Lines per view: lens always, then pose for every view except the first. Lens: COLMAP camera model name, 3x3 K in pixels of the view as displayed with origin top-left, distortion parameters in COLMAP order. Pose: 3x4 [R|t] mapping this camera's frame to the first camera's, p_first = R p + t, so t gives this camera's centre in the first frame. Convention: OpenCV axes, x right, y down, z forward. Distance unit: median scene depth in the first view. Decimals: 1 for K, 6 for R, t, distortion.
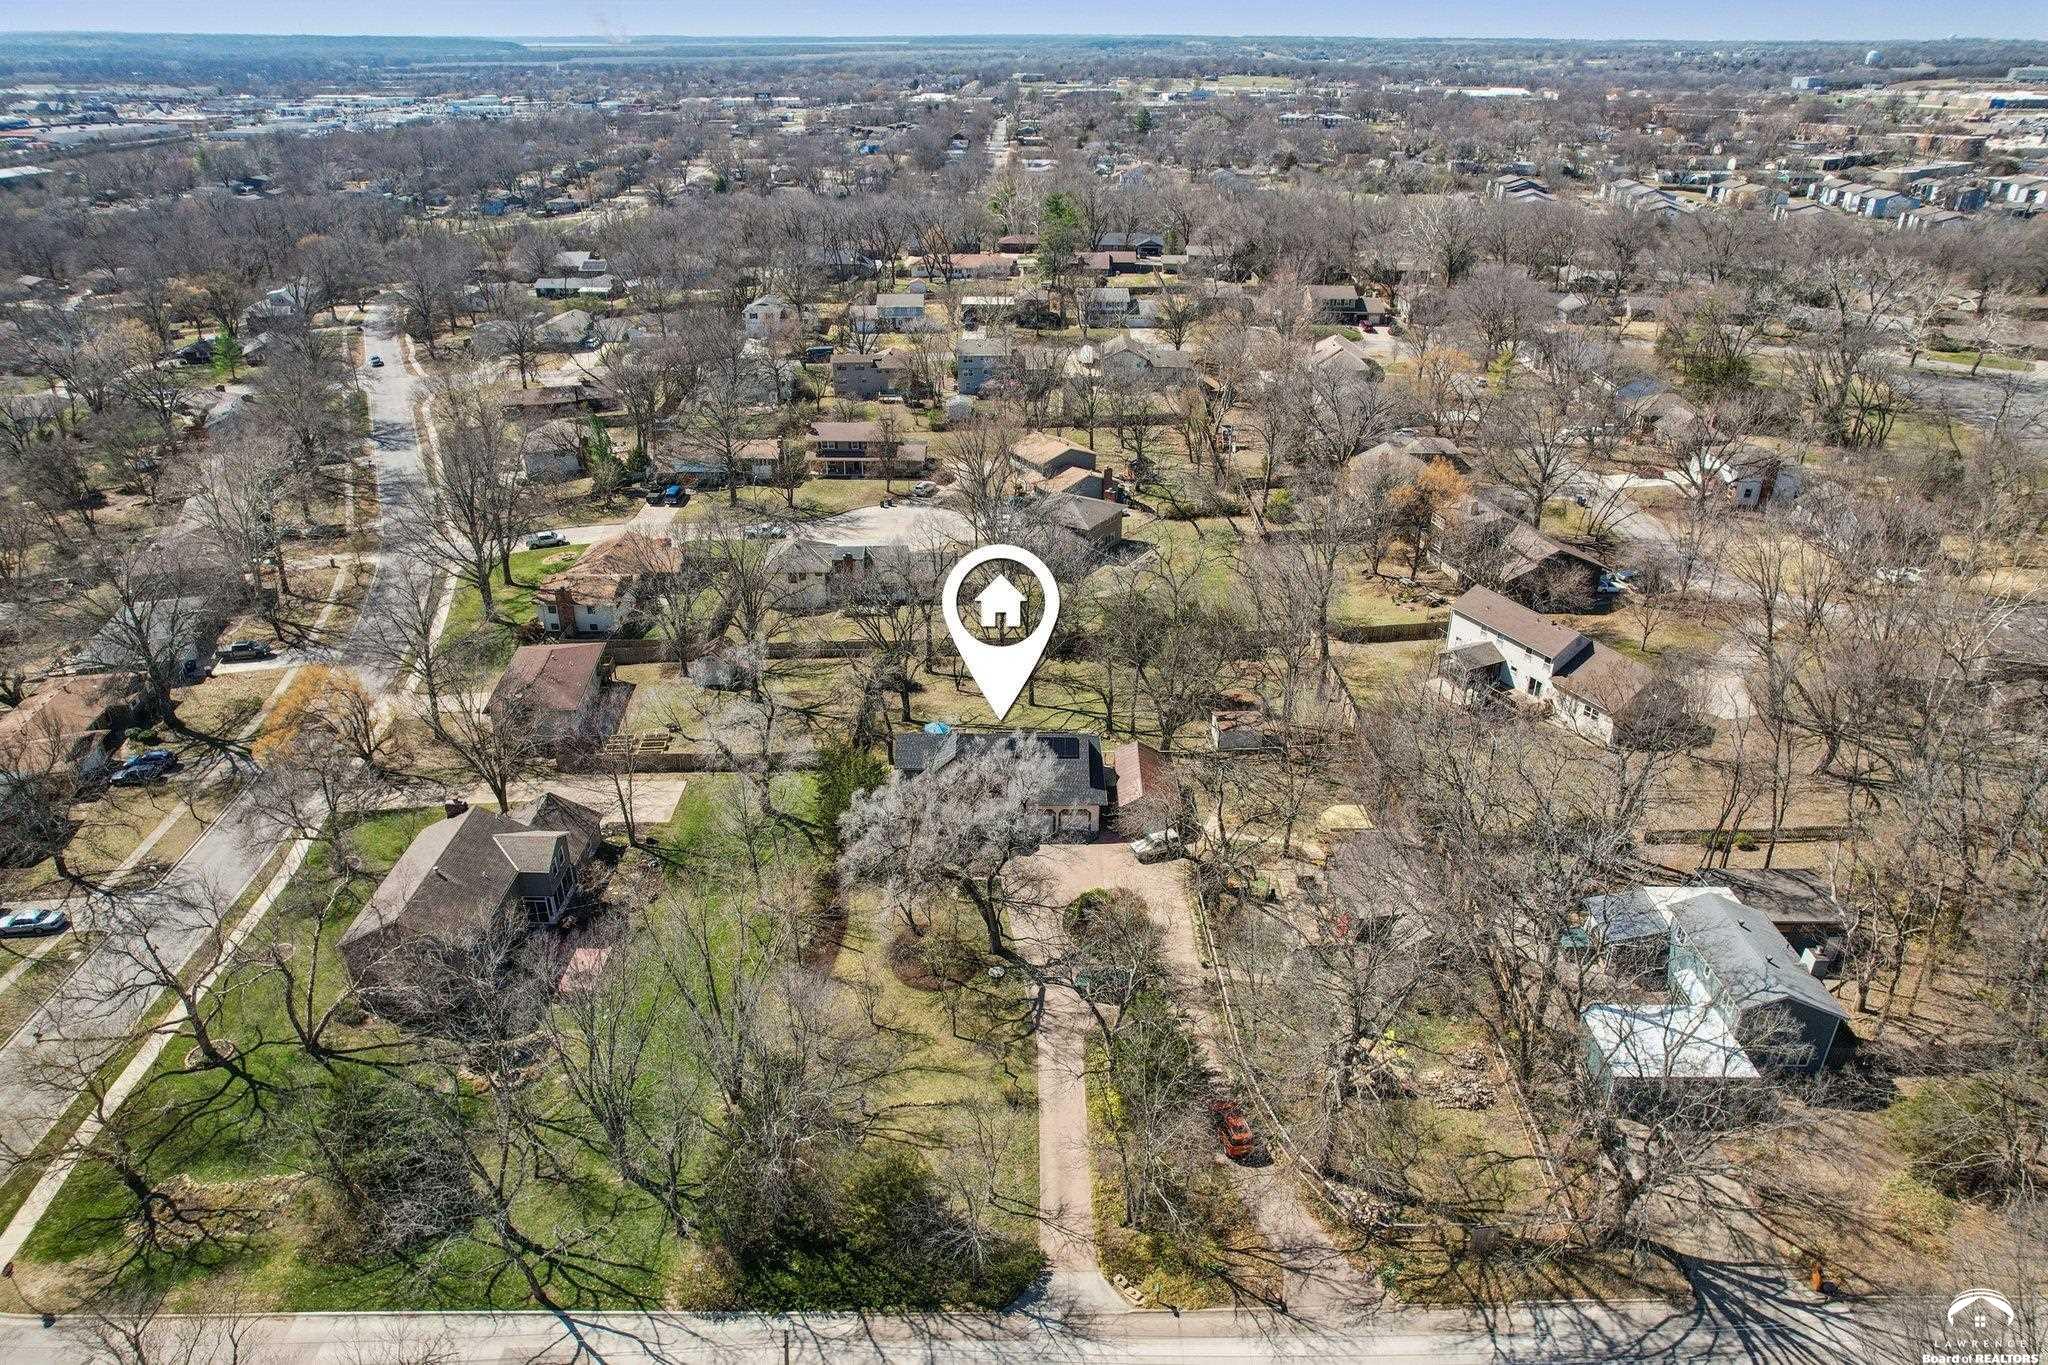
lens RADIAL K [[1334.8, 0, 1024.0], [0, 1334.8, 682.5], [0, 0, 1]] dist [-0.085767, 0.079379]
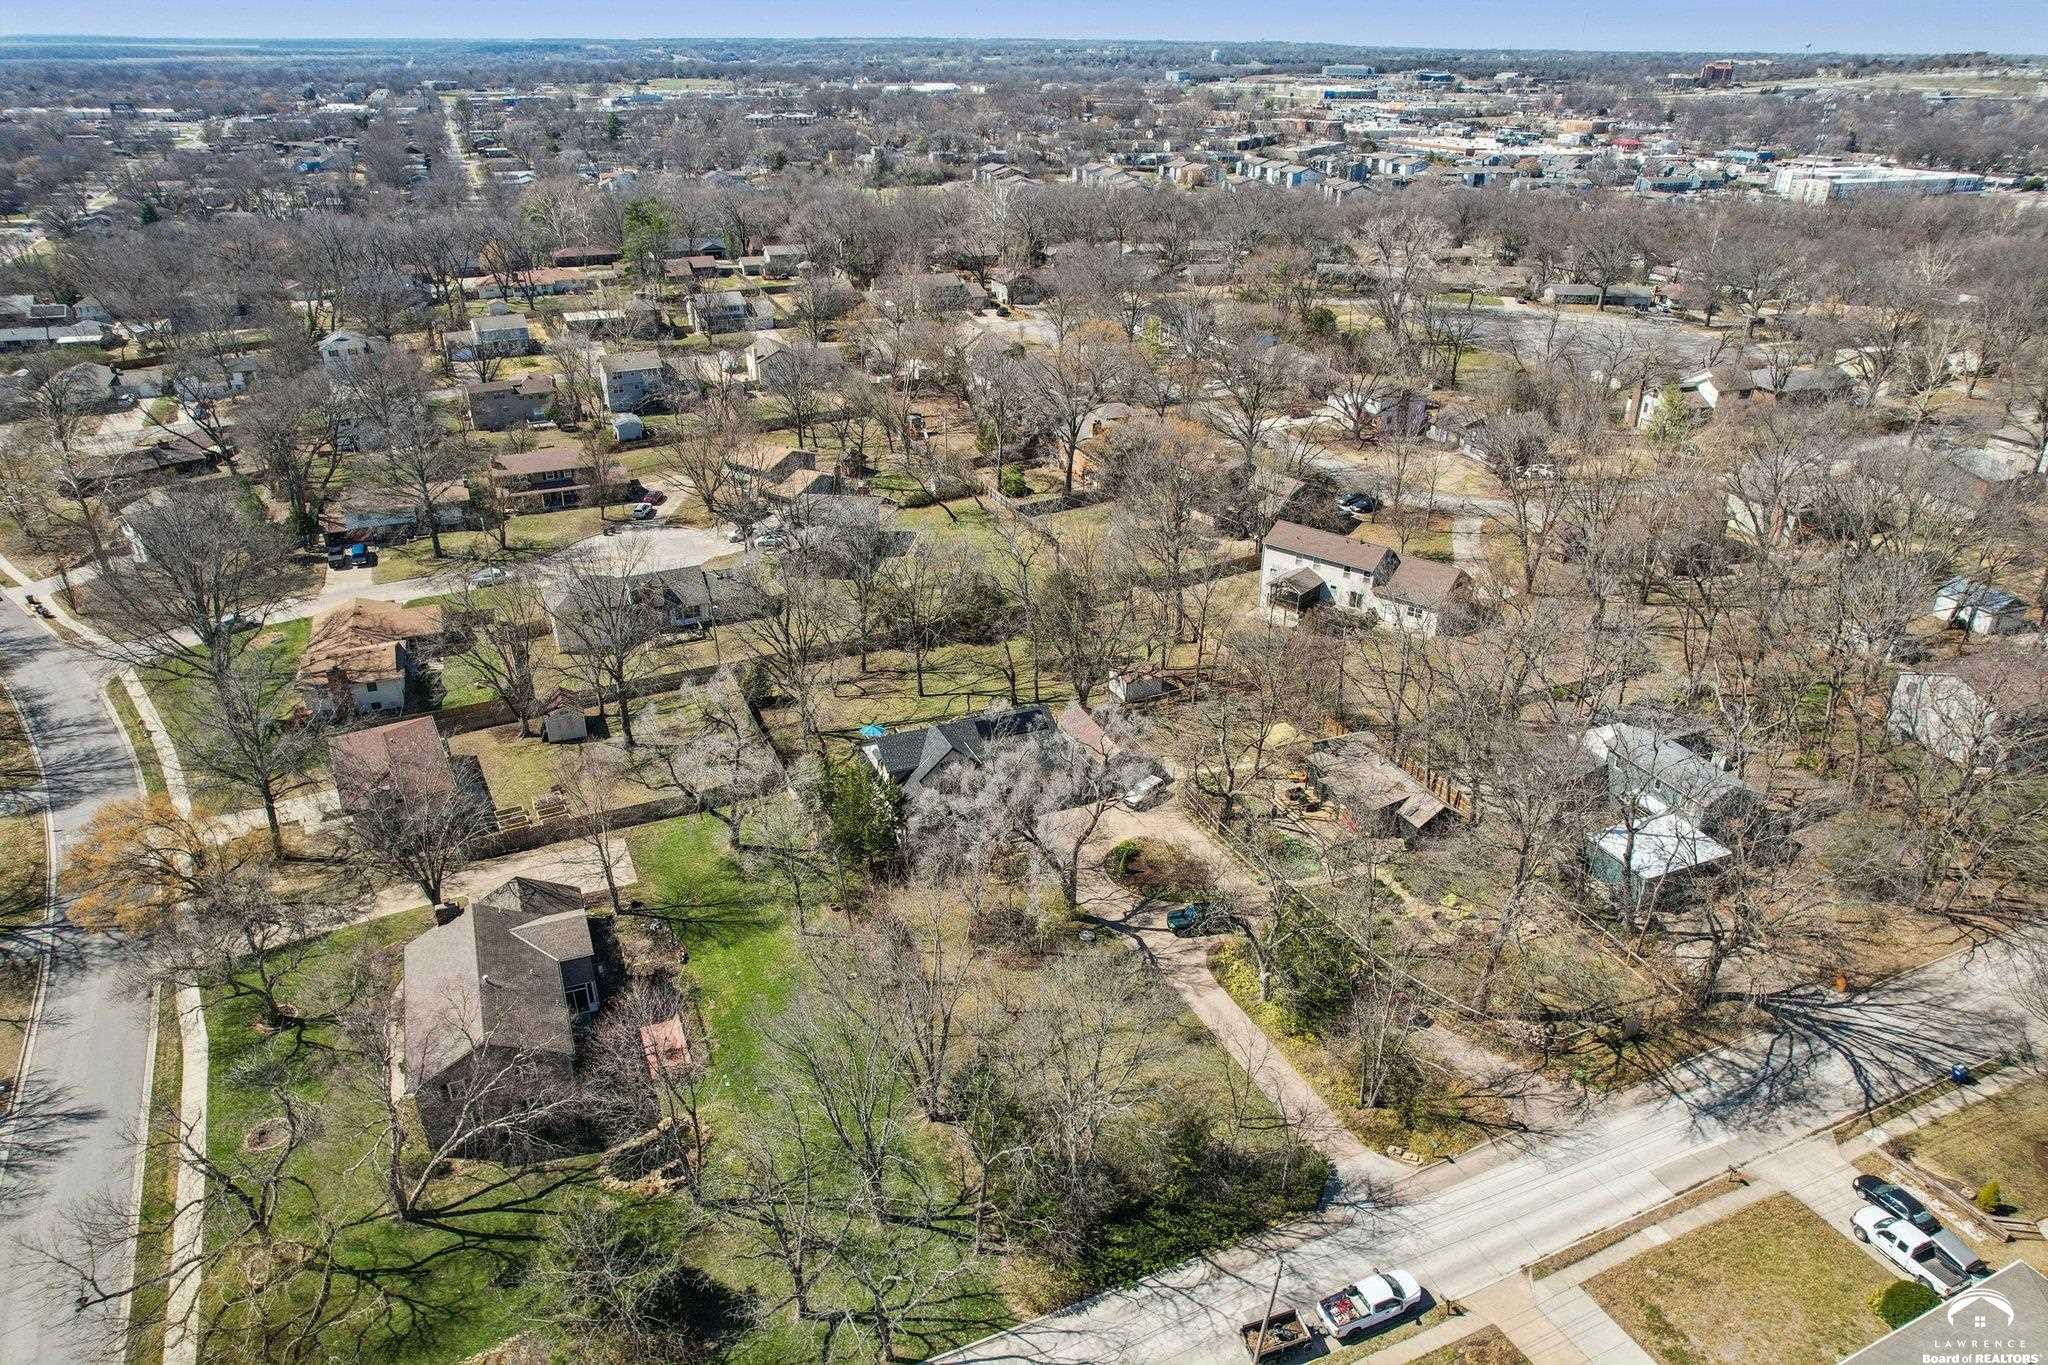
lens RADIAL K [[1334.8, 0, 1024.0], [0, 1334.8, 682.5], [0, 0, 1]] dist [-0.085767, 0.079379]
pose [[0.914714, -0.173801, 0.364817, -0.196128], [0.174158, 0.984191, 0.032206, -0.008206], [-0.364647, 0.034077, 0.930522, 0.024938]]
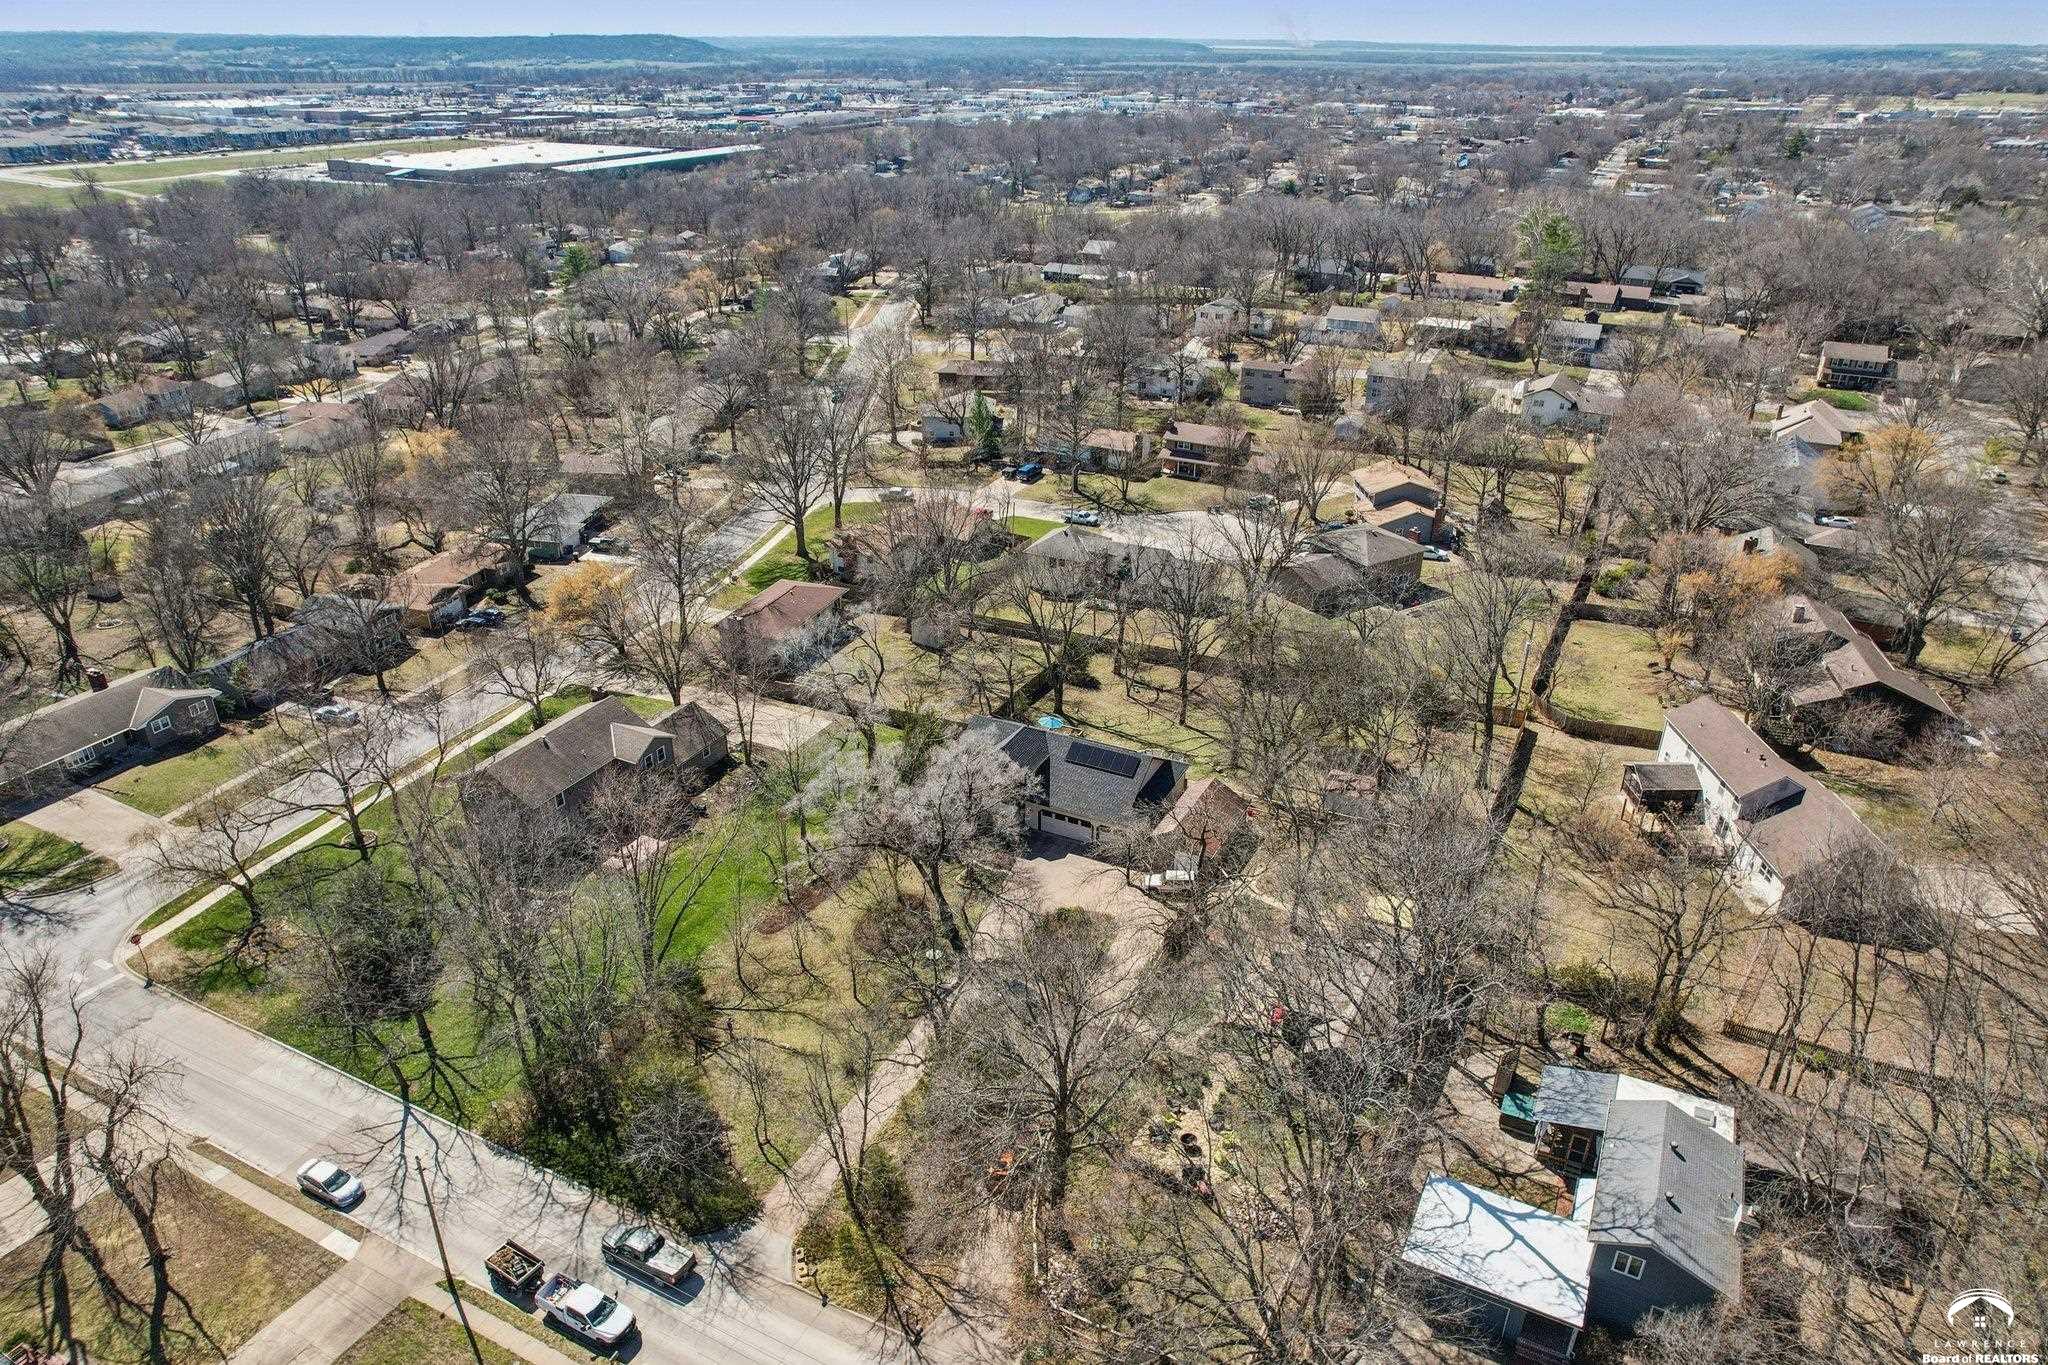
lens RADIAL K [[1334.8, 0, 1024.0], [0, 1334.8, 682.5], [0, 0, 1]] dist [-0.085767, 0.079379]
pose [[0.892378, 0.199482, -0.404806, 0.198183], [-0.200929, 0.978813, 0.039405, -0.019400], [0.404090, 0.046173, 0.913553, 0.042348]]
